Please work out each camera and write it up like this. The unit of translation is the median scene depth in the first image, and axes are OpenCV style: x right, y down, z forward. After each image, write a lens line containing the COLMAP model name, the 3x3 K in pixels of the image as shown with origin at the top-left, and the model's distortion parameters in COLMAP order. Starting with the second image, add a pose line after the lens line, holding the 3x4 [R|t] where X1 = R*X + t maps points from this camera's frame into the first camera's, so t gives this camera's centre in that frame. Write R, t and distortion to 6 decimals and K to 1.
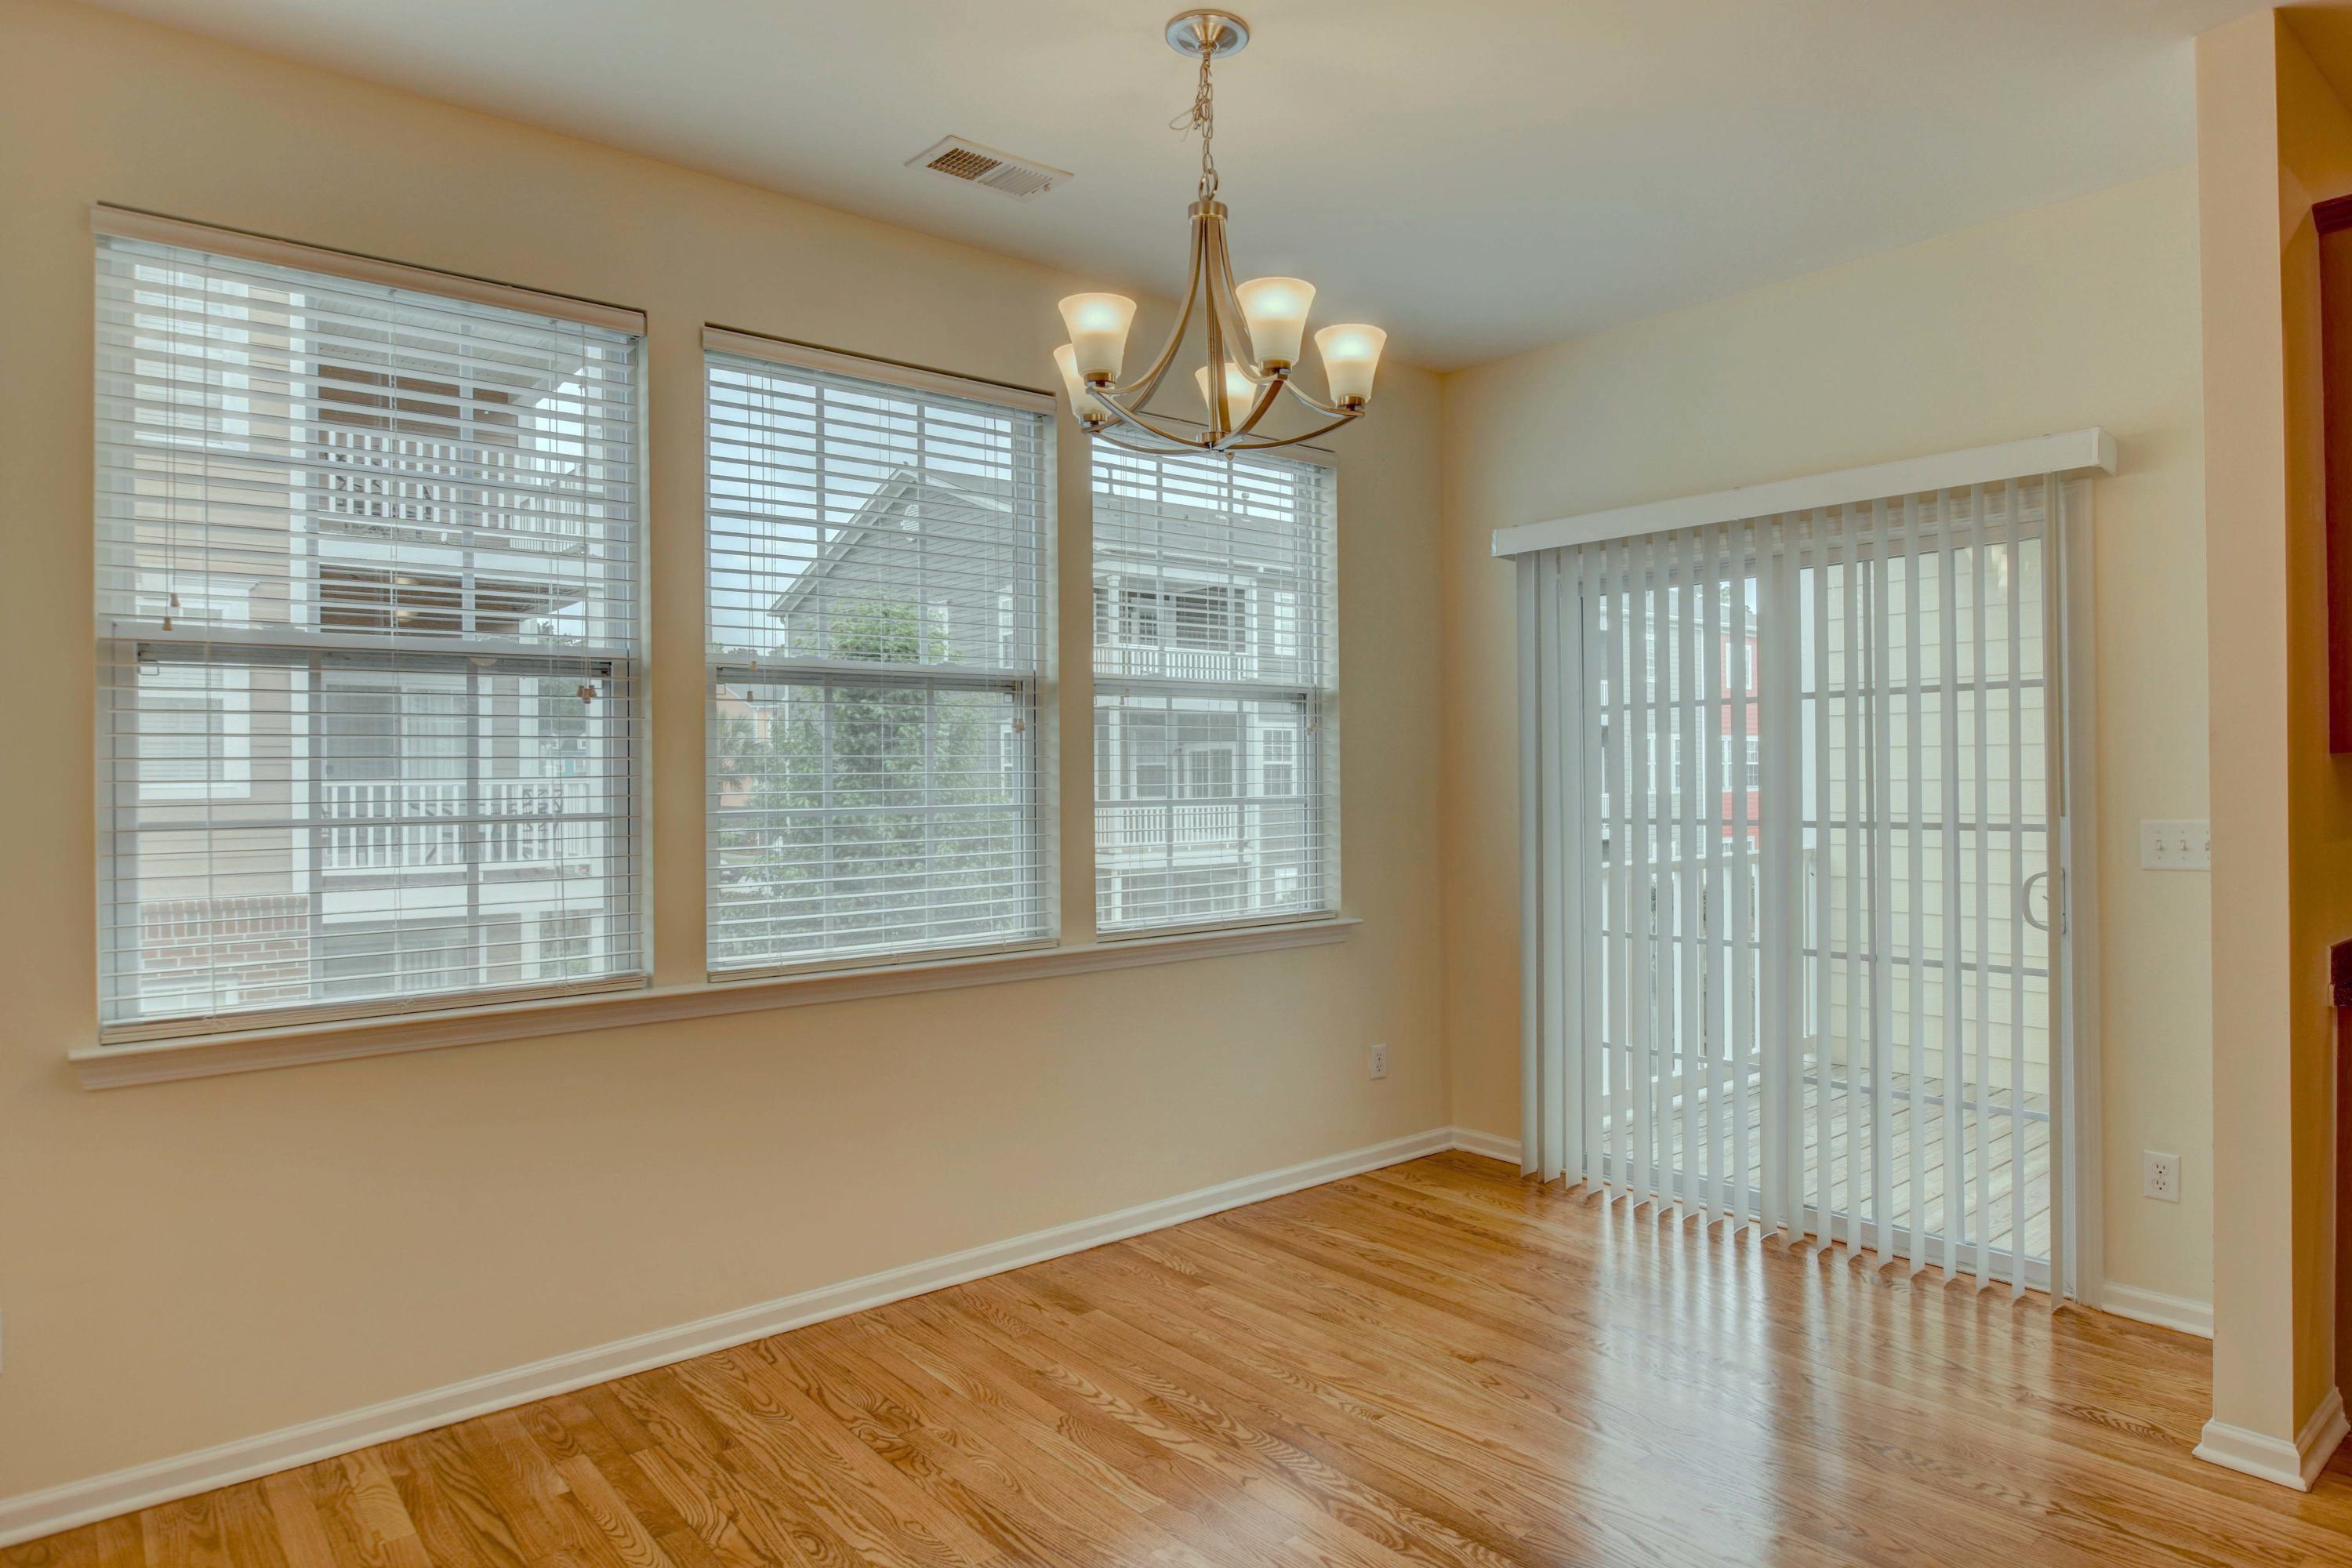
lens RADIAL K [[1075.9, 0, 1175.5], [0, 1075.9, 773.8], [0, 0, 1]] dist [-0.001397, -0.000031]
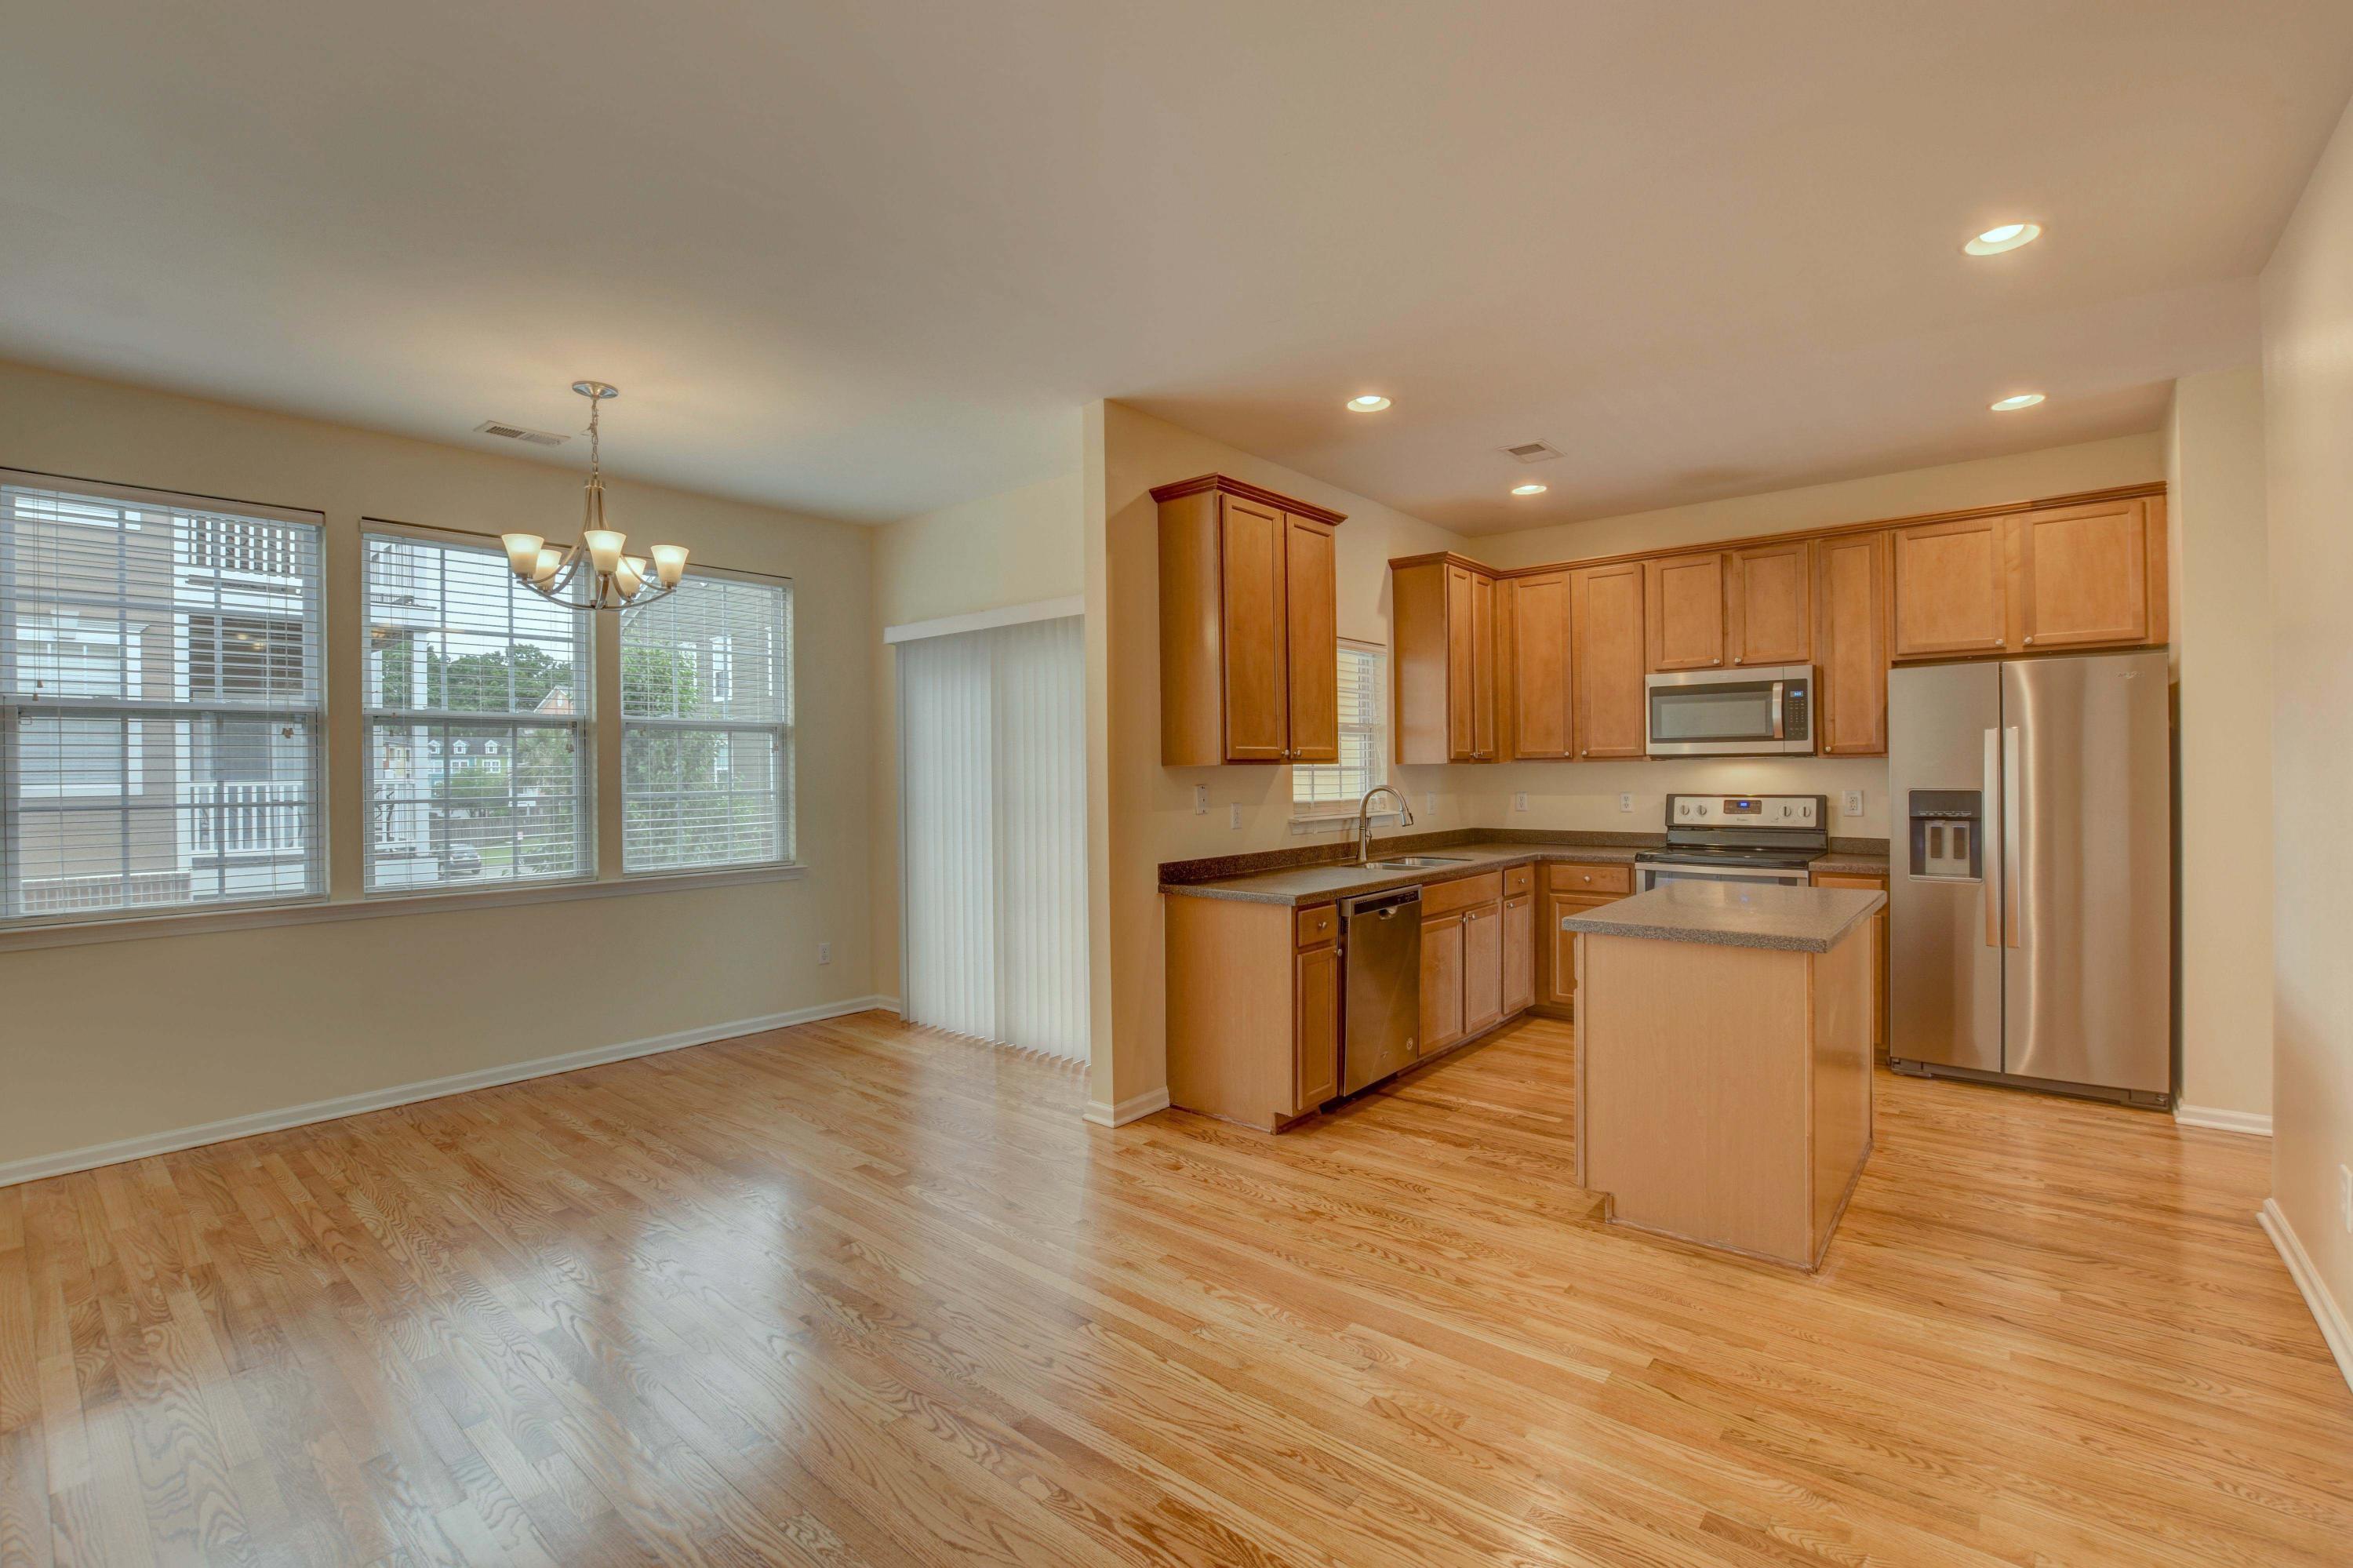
lens RADIAL K [[1037.2, 0, 1186.3], [0, 1037.2, 774.0], [0, 0, 1]] dist [-0.022838, 0.005864]
pose [[0.998742, -0.003519, 0.050020, 0.839001], [0.003401, 0.999991, 0.002437, -0.007020], [-0.050028, -0.002264, 0.998745, -0.743414]]
